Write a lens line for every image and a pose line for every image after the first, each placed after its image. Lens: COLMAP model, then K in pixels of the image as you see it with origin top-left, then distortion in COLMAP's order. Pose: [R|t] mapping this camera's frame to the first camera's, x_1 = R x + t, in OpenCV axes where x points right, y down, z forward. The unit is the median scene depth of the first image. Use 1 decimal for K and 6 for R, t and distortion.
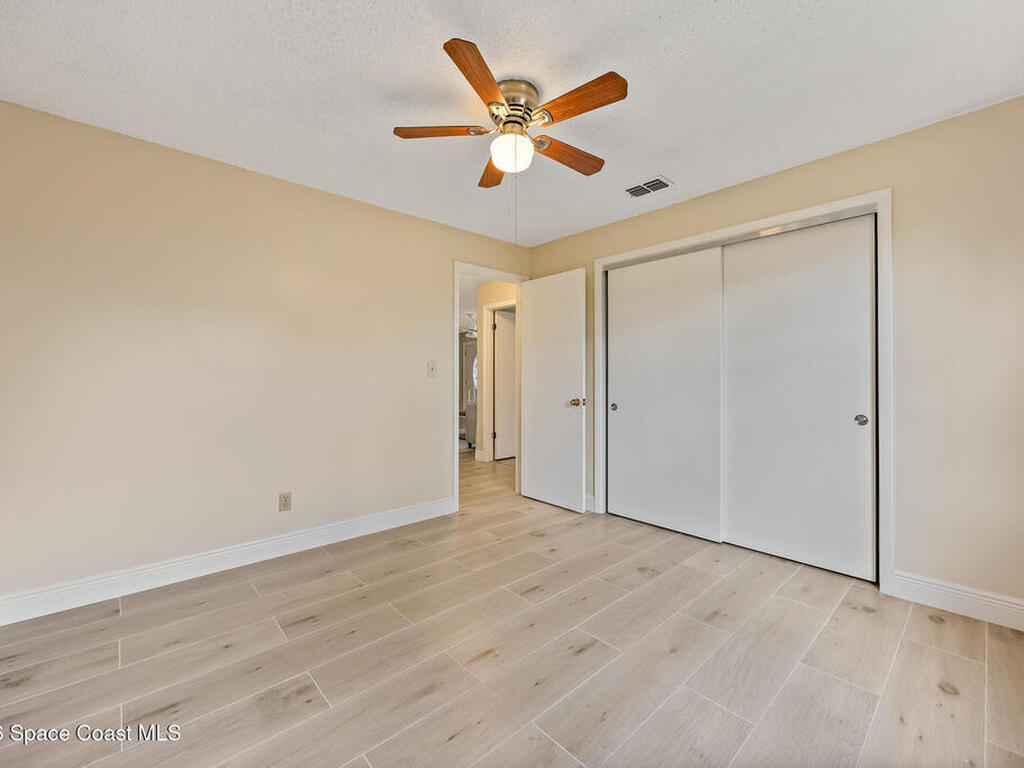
lens RADIAL K [[438.9, 0, 512.1], [0, 438.9, 380.0], [0, 0, 1]] dist [-0.003966, 0.001961]
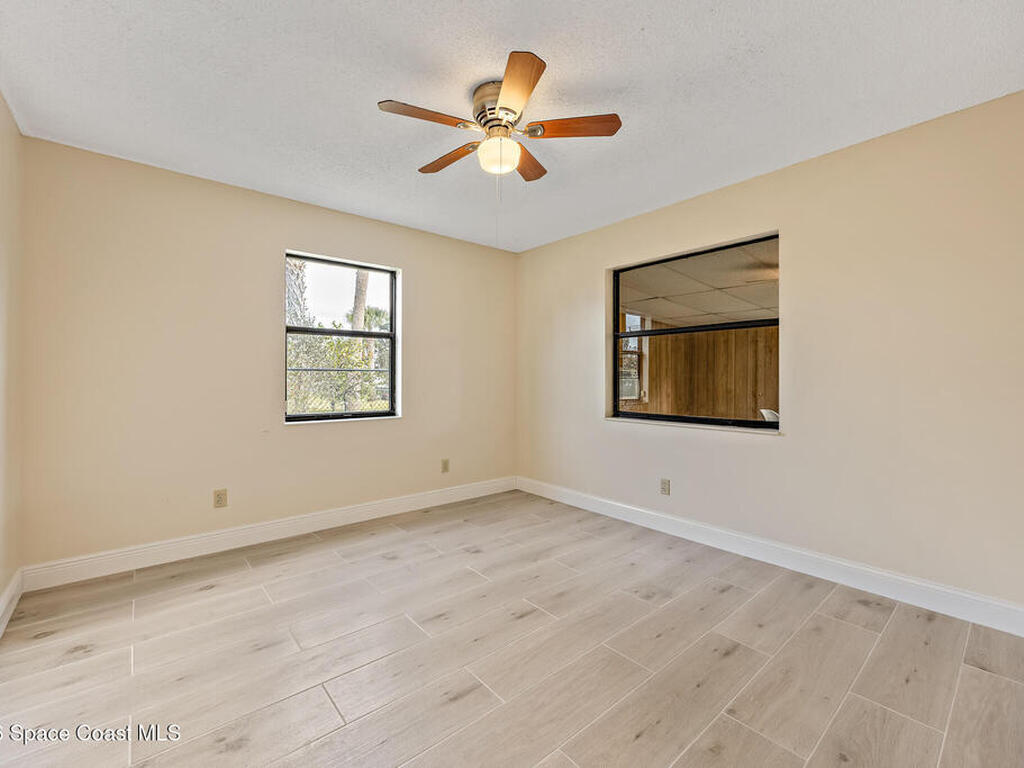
lens RADIAL K [[438.9, 0, 511.5], [0, 438.9, 380.3], [0, 0, 1]] dist [-0.003966, 0.001961]
pose [[-0.999389, -0.004770, 0.034625, -0.062775], [-0.004425, 0.999940, 0.010037, -0.011765], [-0.034671, 0.009878, -0.999350, 2.013776]]
